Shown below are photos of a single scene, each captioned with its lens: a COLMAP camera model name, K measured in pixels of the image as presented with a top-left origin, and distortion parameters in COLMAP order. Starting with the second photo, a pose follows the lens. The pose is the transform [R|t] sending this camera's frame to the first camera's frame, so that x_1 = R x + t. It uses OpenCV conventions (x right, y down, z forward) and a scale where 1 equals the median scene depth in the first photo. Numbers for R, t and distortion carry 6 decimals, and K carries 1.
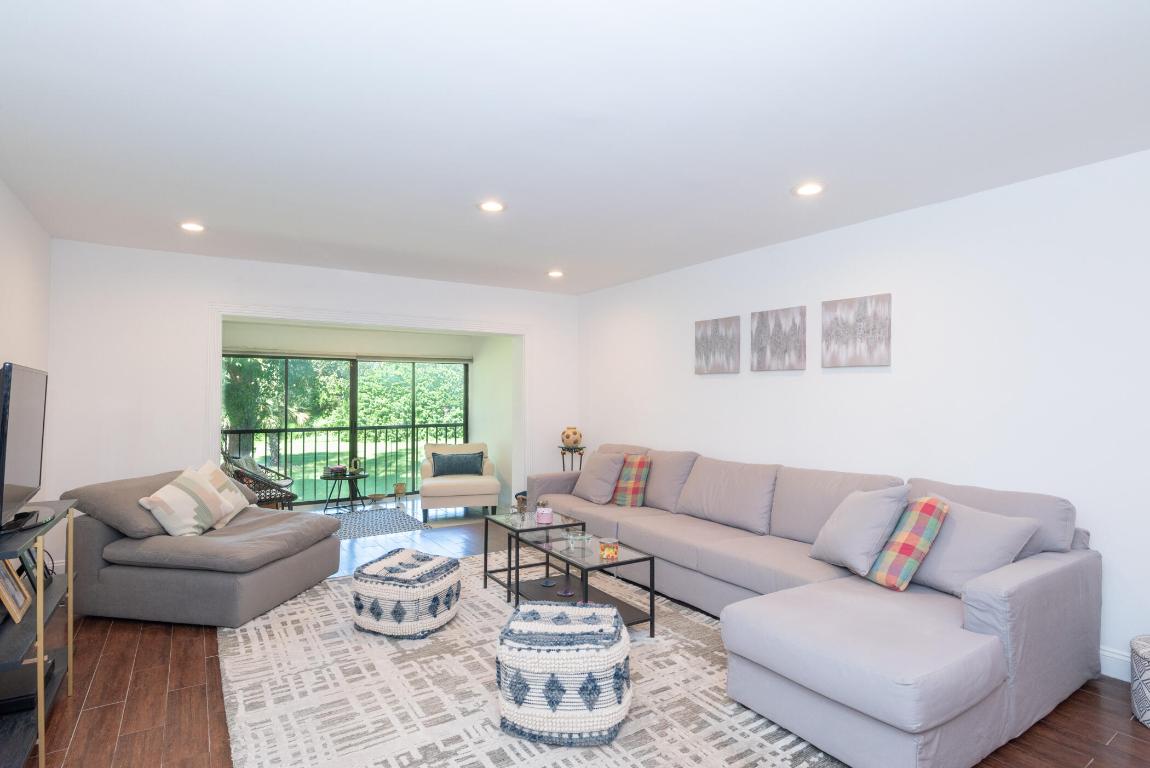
lens RADIAL K [[569.3, 0, 575.3], [0, 569.3, 380.5], [0, 0, 1]] dist [-0.023544, 0.000400]
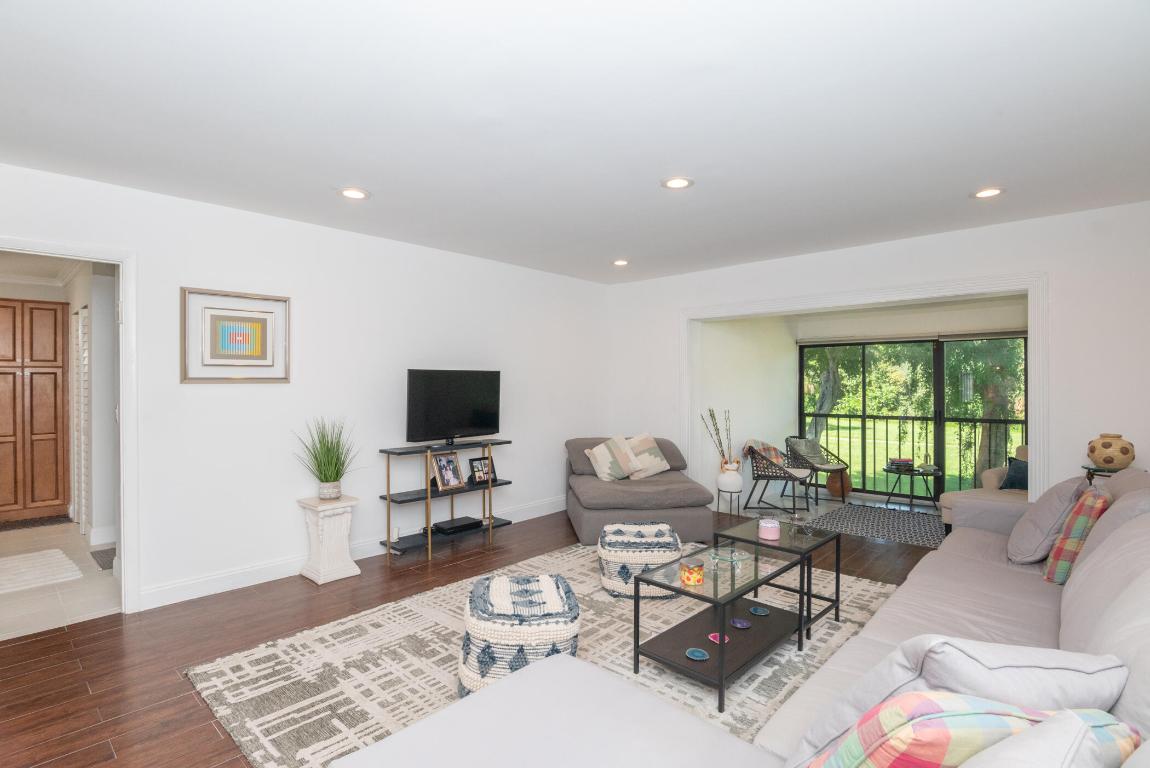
lens RADIAL K [[569.3, 0, 581.3], [0, 569.3, 388.0], [0, 0, 1]] dist [-0.023544, 0.000400]
pose [[0.245115, 0.007016, -0.969469, 0.504929], [0.029599, 0.999454, 0.014717, 0.012383], [0.969042, -0.032303, 0.244774, 0.419236]]
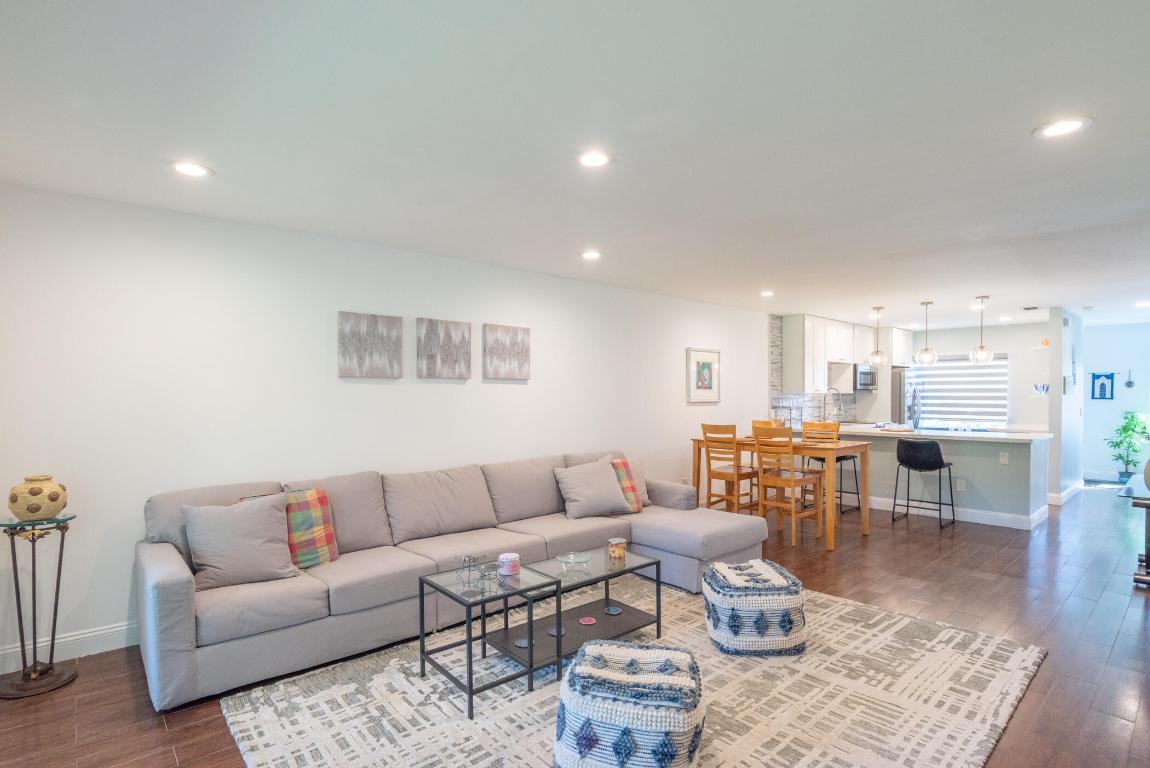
lens RADIAL K [[569.3, 0, 577.0], [0, 569.3, 398.3], [0, 0, 1]] dist [-0.023544, 0.000400]
pose [[-0.128376, -0.006929, 0.991701, -0.626267], [-0.022586, 0.999737, 0.004062, 0.008158], [-0.991468, -0.021877, -0.128499, 0.773185]]
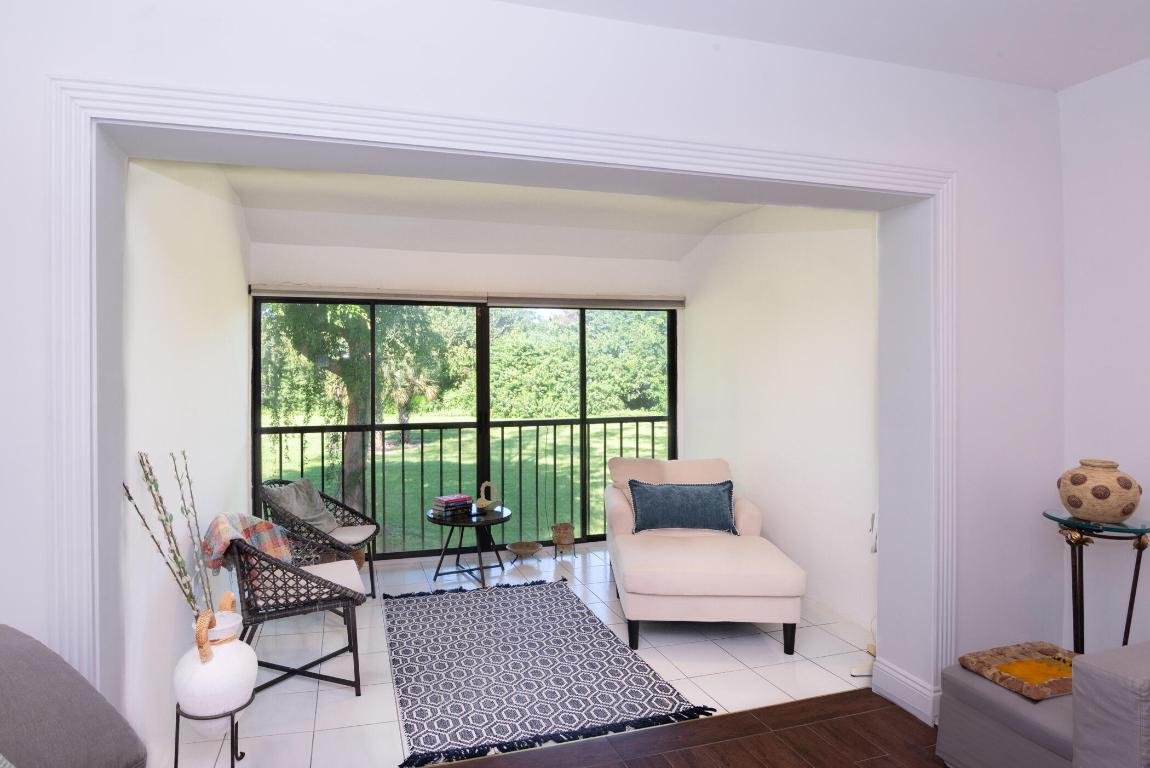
lens RADIAL K [[611.2, 0, 523.1], [0, 611.2, 372.6], [0, 0, 1]] dist [-0.002963, -0.000194]
pose [[0.952987, 0.000905, -0.303008, -0.268885], [0.010095, 0.999346, 0.034735, 0.017306], [0.302841, -0.036161, 0.952355, 0.690682]]
